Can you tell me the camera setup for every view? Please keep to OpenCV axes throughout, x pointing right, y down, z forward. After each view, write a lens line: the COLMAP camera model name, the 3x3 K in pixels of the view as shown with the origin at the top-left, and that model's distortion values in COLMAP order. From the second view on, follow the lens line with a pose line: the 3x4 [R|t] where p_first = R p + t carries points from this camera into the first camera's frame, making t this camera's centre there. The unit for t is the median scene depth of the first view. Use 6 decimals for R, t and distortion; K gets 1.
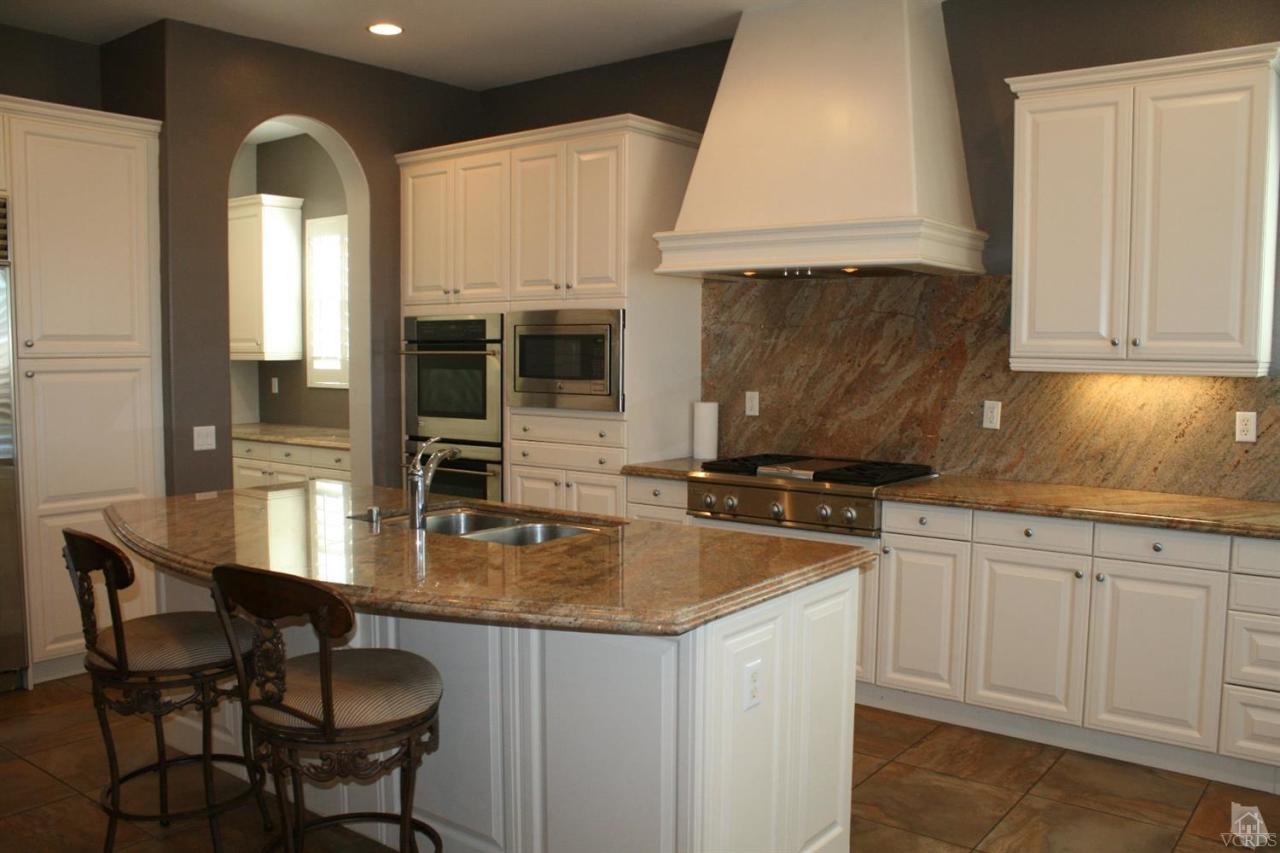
lens RADIAL K [[1072.0, 0, 647.3], [0, 1072.0, 452.2], [0, 0, 1]] dist [-0.168216, 0.134179]
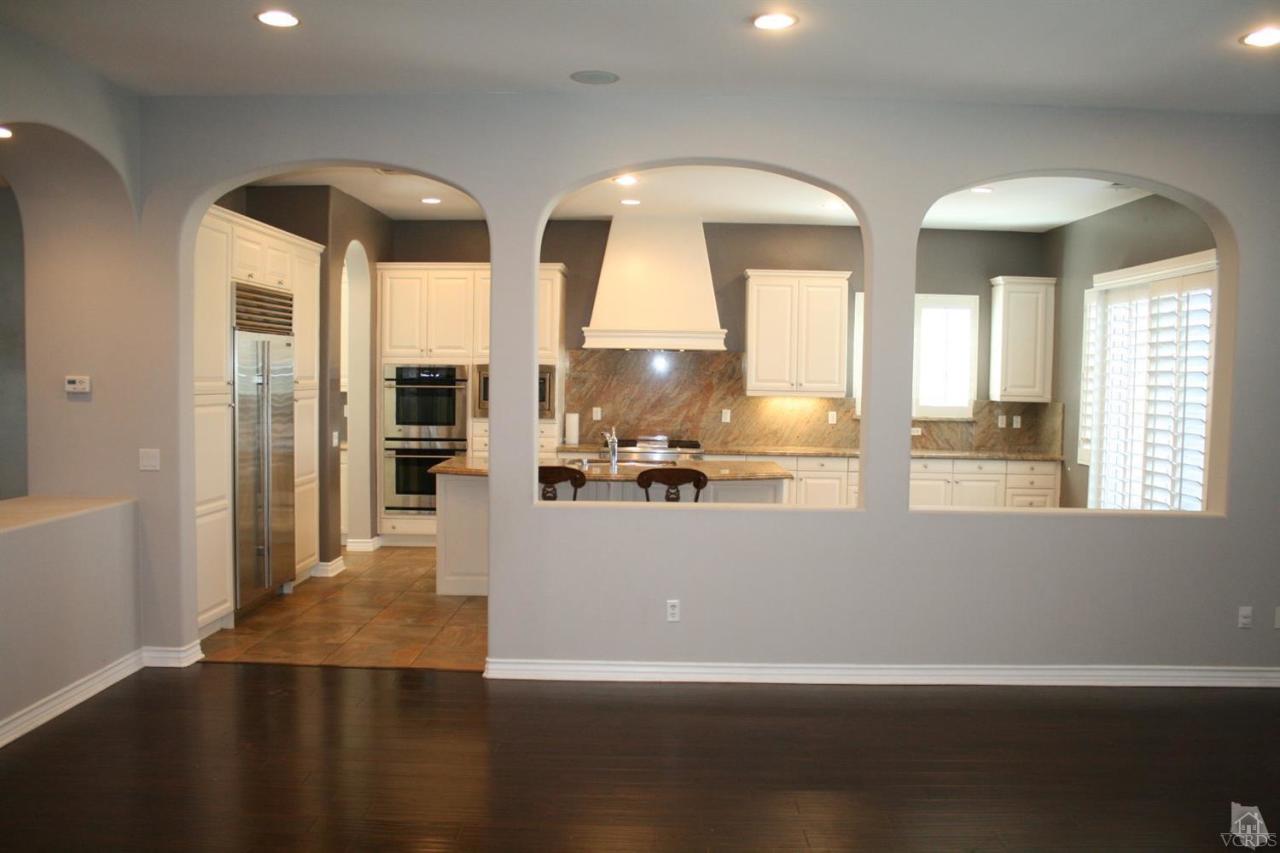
lens RADIAL K [[1072.0, 0, 647.3], [0, 1072.0, 452.2], [0, 0, 1]] dist [-0.168216, 0.134179]
pose [[0.805638, -0.036338, 0.591293, -1.059533], [0.046205, 0.998931, -0.001566, 0.033692], [-0.590604, 0.028582, 0.806455, -0.656085]]
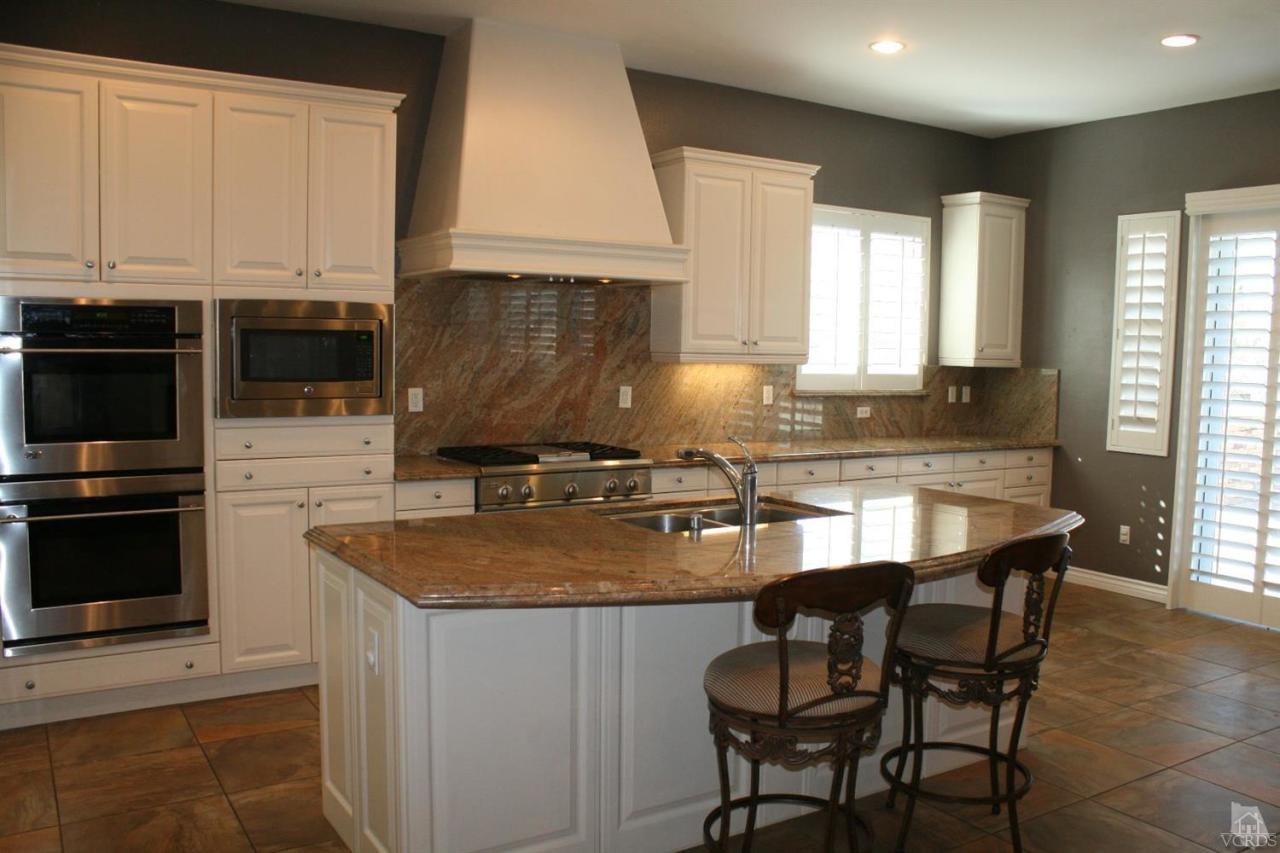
lens RADIAL K [[1072.0, 0, 647.3], [0, 1072.0, 452.2], [0, 0, 1]] dist [-0.168216, 0.134179]
pose [[0.346638, -0.091299, 0.933545, -0.838922], [0.076624, 0.994682, 0.068827, -0.053378], [-0.934864, 0.047674, 0.351790, 0.489686]]
